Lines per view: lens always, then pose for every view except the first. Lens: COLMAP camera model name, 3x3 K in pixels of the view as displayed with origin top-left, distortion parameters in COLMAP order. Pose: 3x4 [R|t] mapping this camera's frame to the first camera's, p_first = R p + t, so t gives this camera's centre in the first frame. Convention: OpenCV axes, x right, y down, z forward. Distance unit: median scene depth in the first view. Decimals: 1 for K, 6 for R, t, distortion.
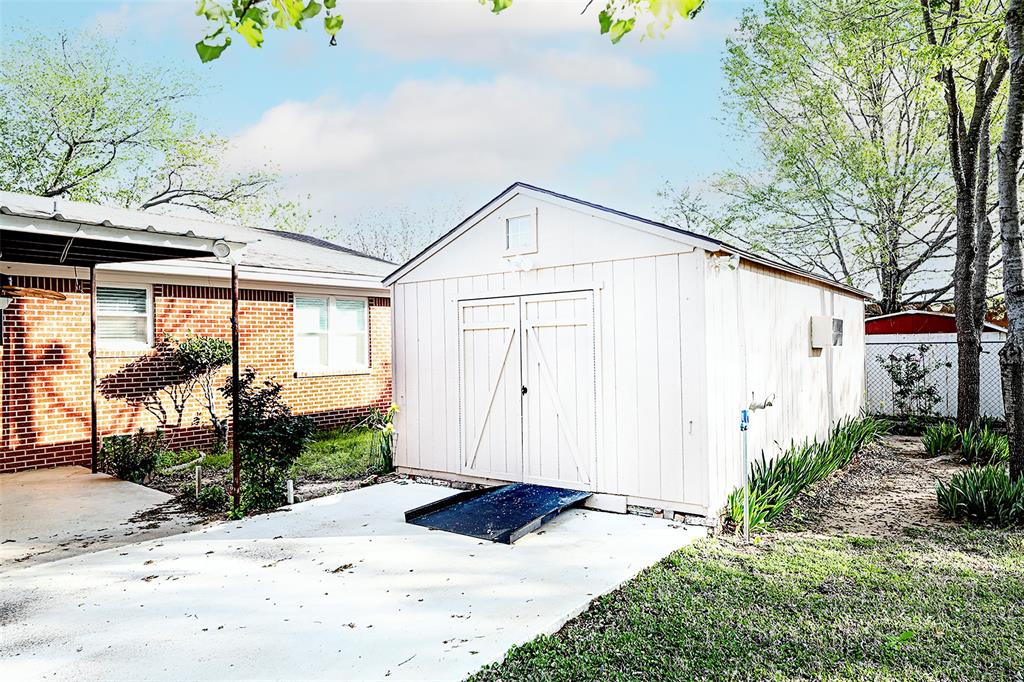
lens RADIAL K [[666.7, 0, 512.0], [0, 666.7, 341.0], [0, 0, 1]] dist [0.006216, 0.001815]
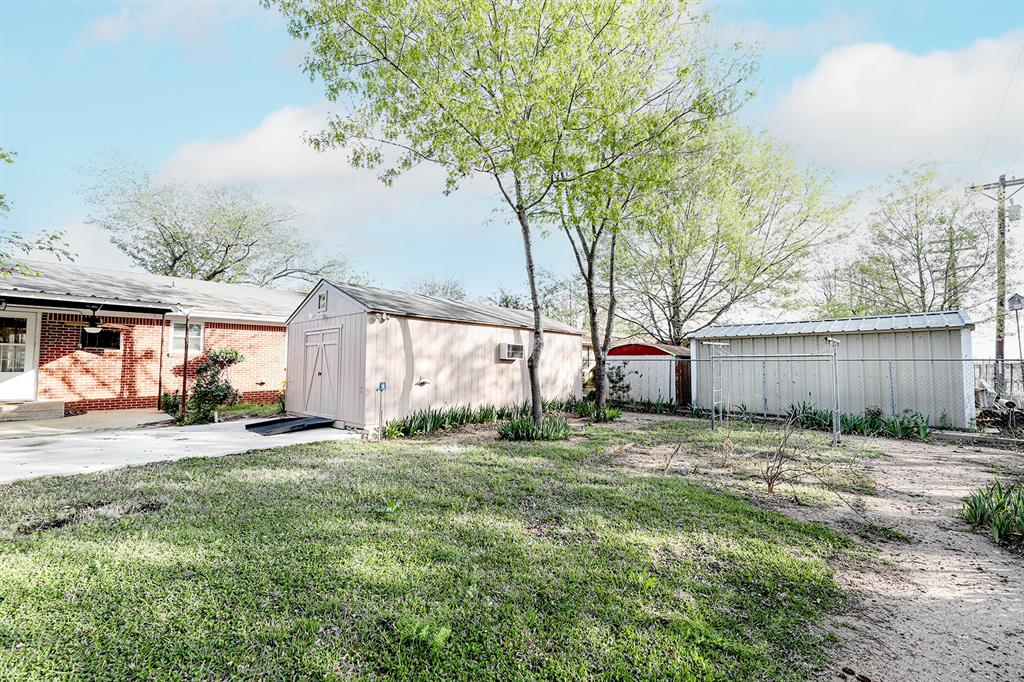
lens RADIAL K [[424.3, 0, 512.0], [0, 424.3, 341.0], [0, 0, 1]] dist [-0.004496, -0.000336]
pose [[0.996702, 0.017833, -0.079162, 0.577290], [-0.021287, 0.998848, -0.042999, 0.010237], [0.078305, 0.044542, 0.995934, -0.254852]]
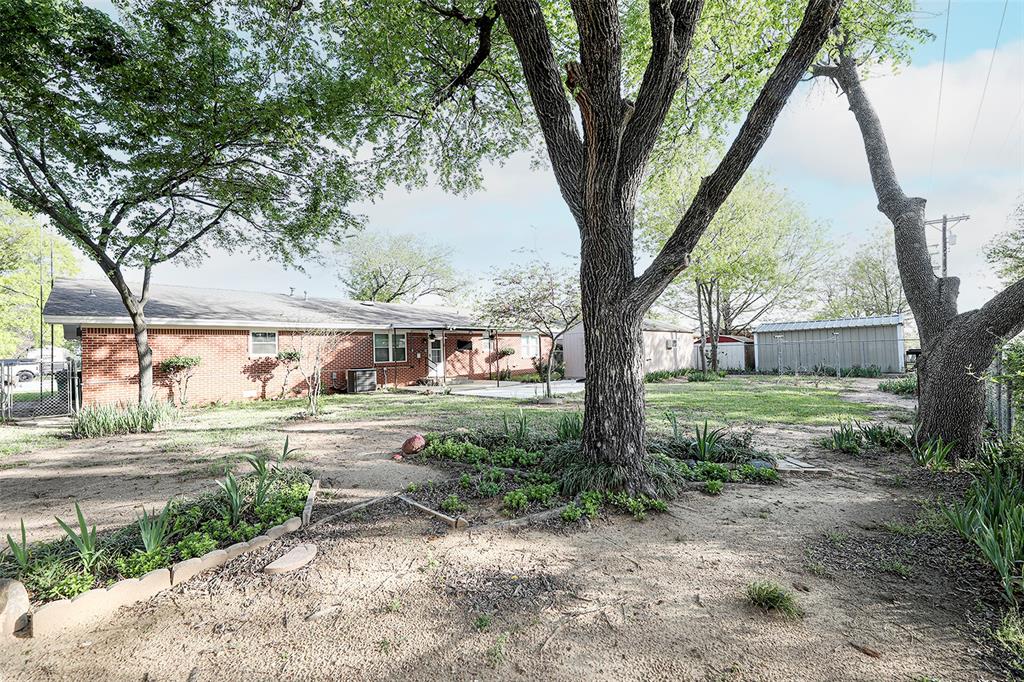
lens RADIAL K [[411.9, 0, 509.0], [0, 411.9, 342.3], [0, 0, 1]] dist [-0.000878, -0.004418]
pose [[0.995476, -0.015695, -0.093705, -0.245753], [0.014102, 0.999745, -0.017639, 0.009471], [0.093958, 0.016238, 0.995444, -1.495538]]
